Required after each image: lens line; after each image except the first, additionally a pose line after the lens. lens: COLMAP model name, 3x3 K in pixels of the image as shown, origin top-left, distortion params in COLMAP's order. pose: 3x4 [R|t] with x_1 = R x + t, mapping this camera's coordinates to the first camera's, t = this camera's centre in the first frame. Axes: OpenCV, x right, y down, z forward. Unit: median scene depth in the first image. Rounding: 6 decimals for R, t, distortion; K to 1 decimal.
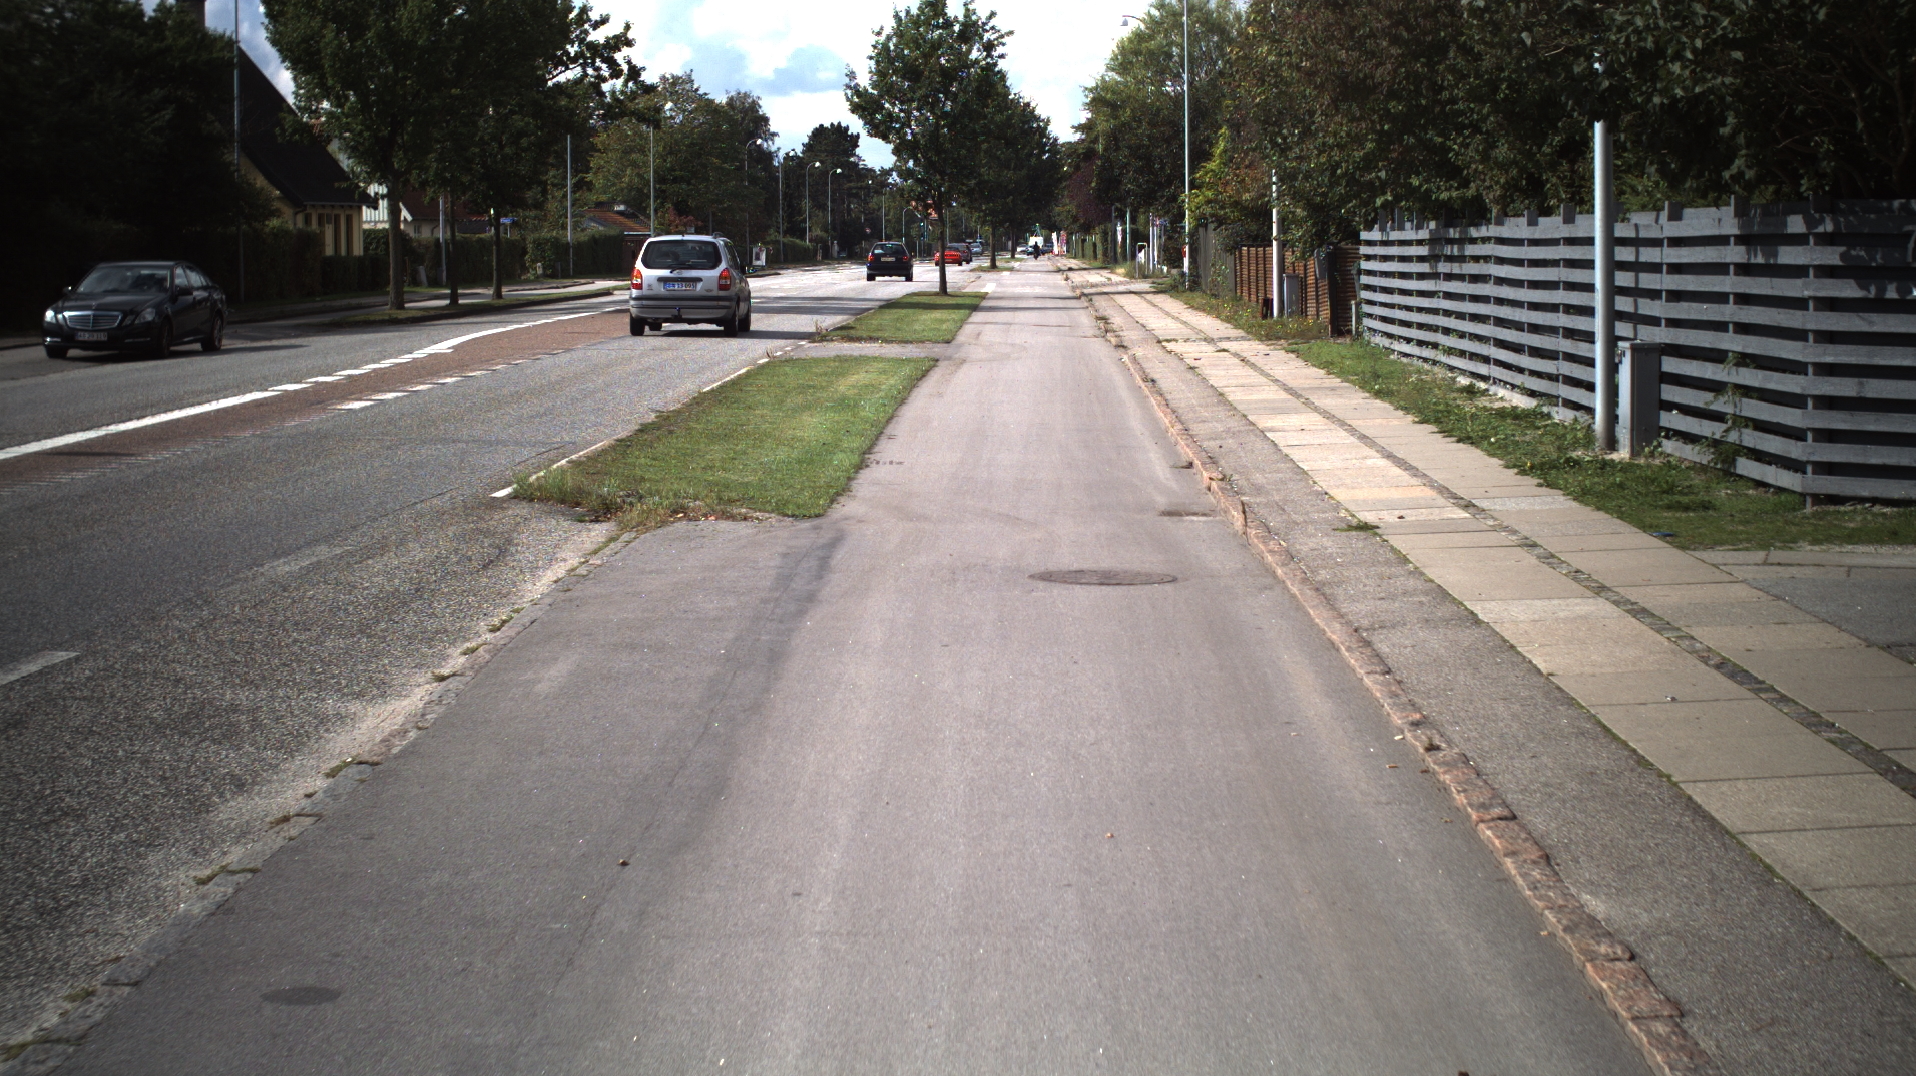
lens RADIAL K [[3299.4, 0, 958.0], [0, 3299.4, 538.0], [0, 0, 1]] dist [-0.261976, 0.241348]
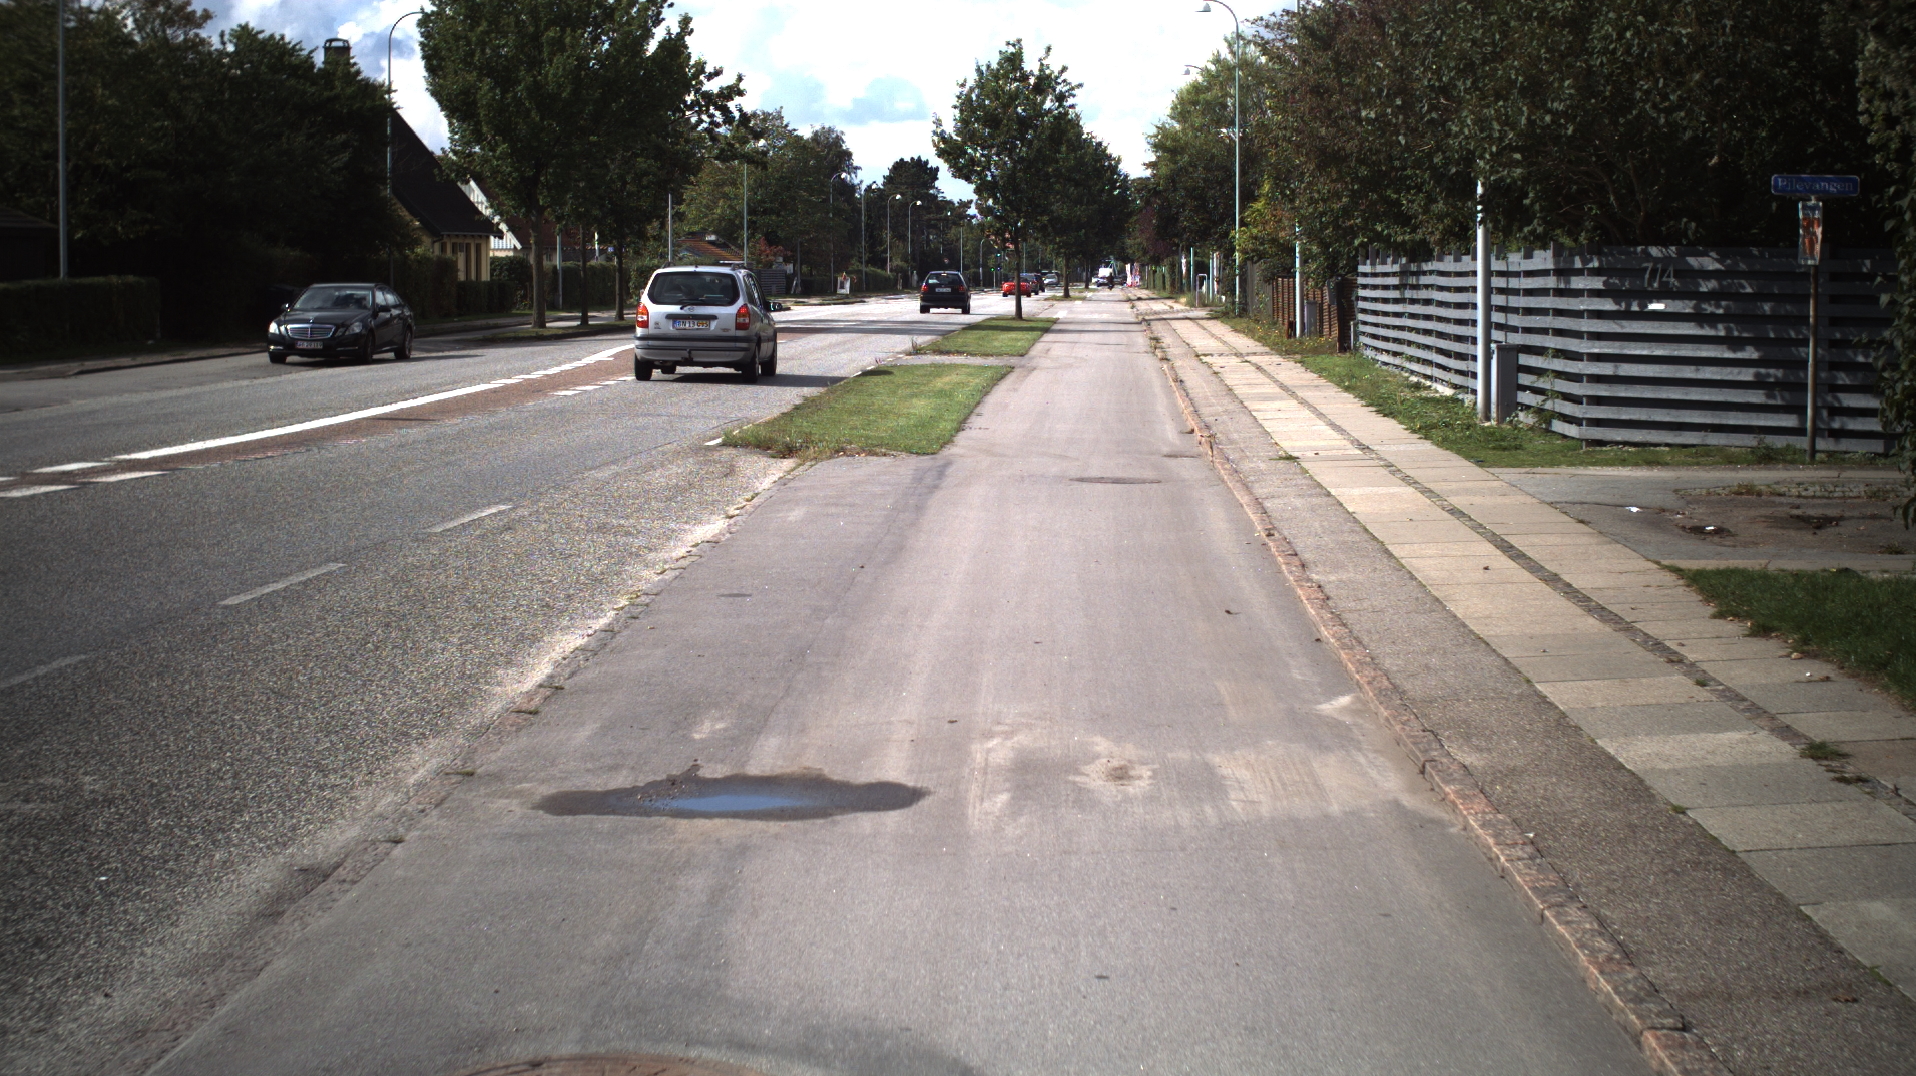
lens RADIAL K [[3299.4, 0, 958.0], [0, 3299.4, 538.0], [0, 0, 1]] dist [-0.261976, 0.241348]
pose [[0.999719, 0.007127, -0.022602, 0.001159], [-0.007335, 0.999932, -0.009107, 0.017770], [0.022536, 0.009270, 0.999703, -0.196138]]
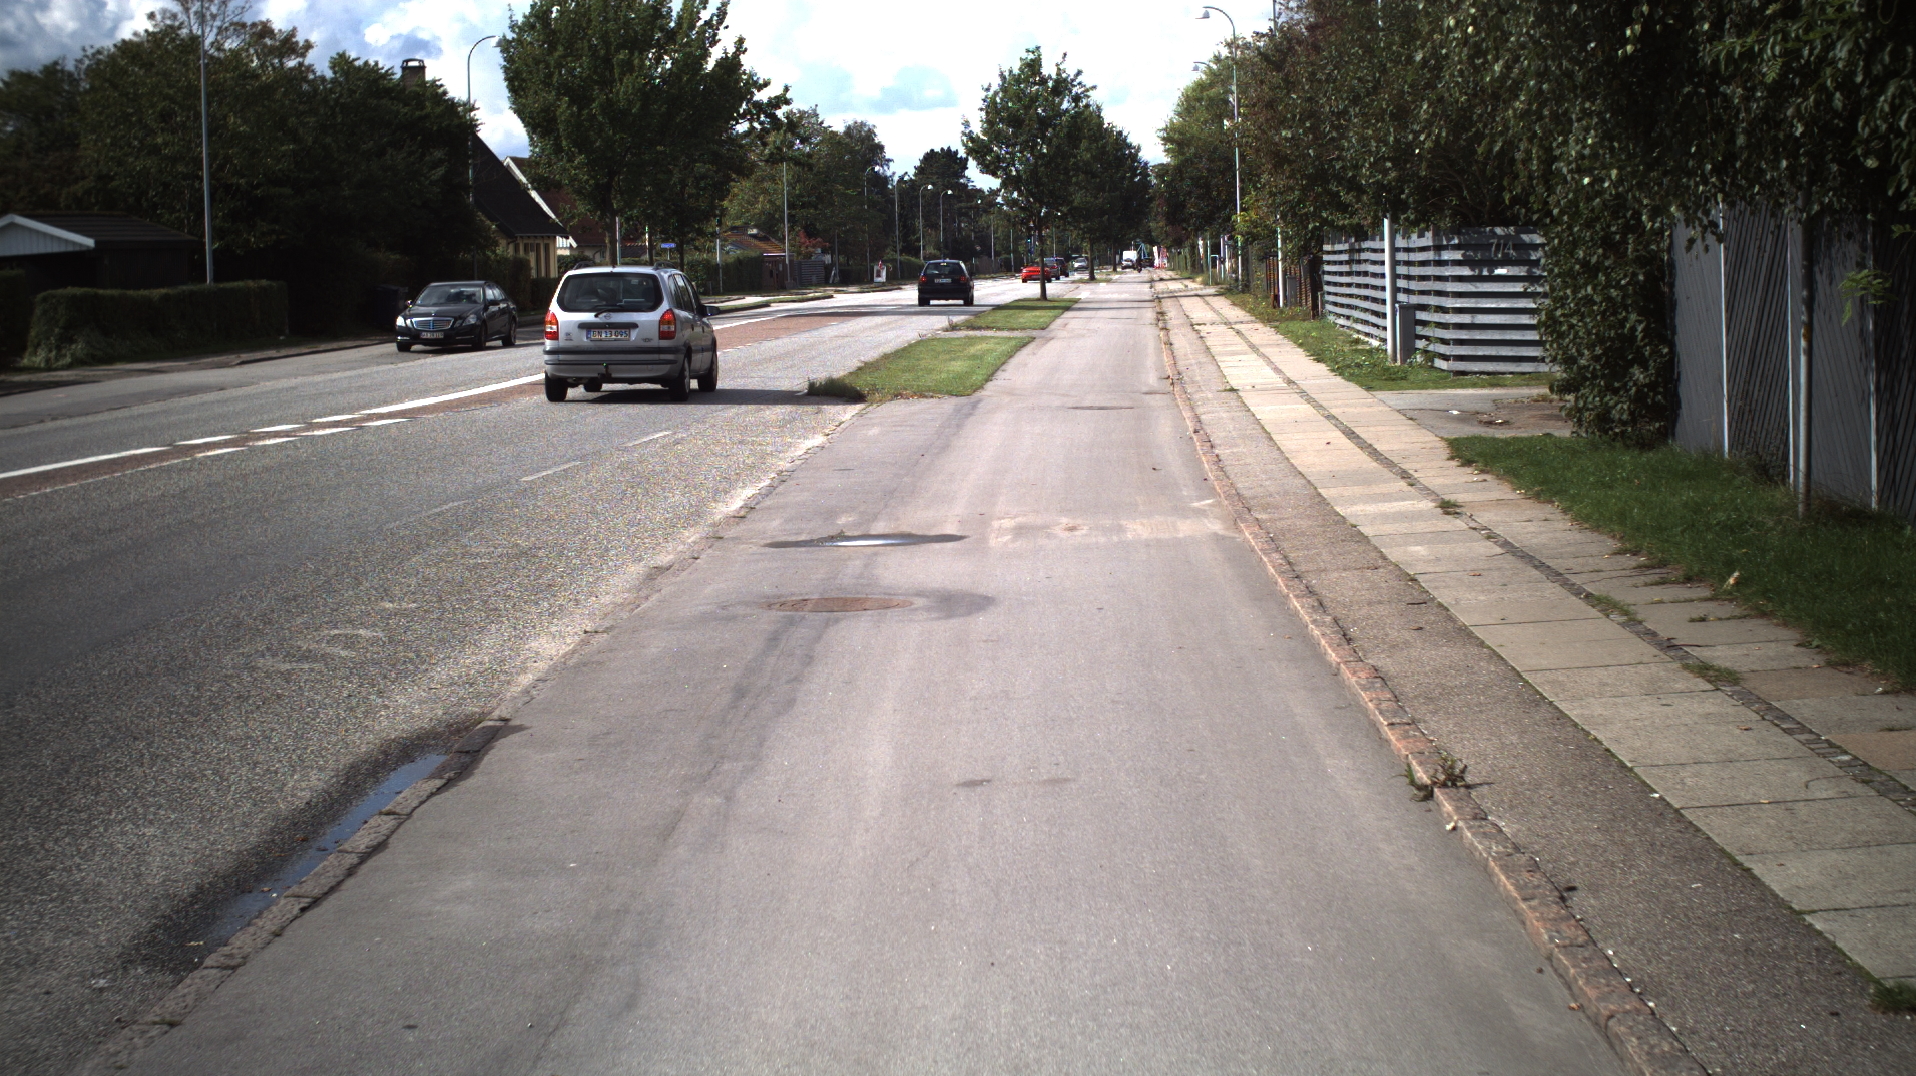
lens RADIAL K [[3299.4, 0, 958.0], [0, 3299.4, 538.0], [0, 0, 1]] dist [-0.261976, 0.241348]
pose [[0.999256, -0.017316, -0.034452, 0.007302], [0.017150, 0.999840, -0.005104, 0.035083], [0.034535, 0.004510, 0.999393, -0.391434]]
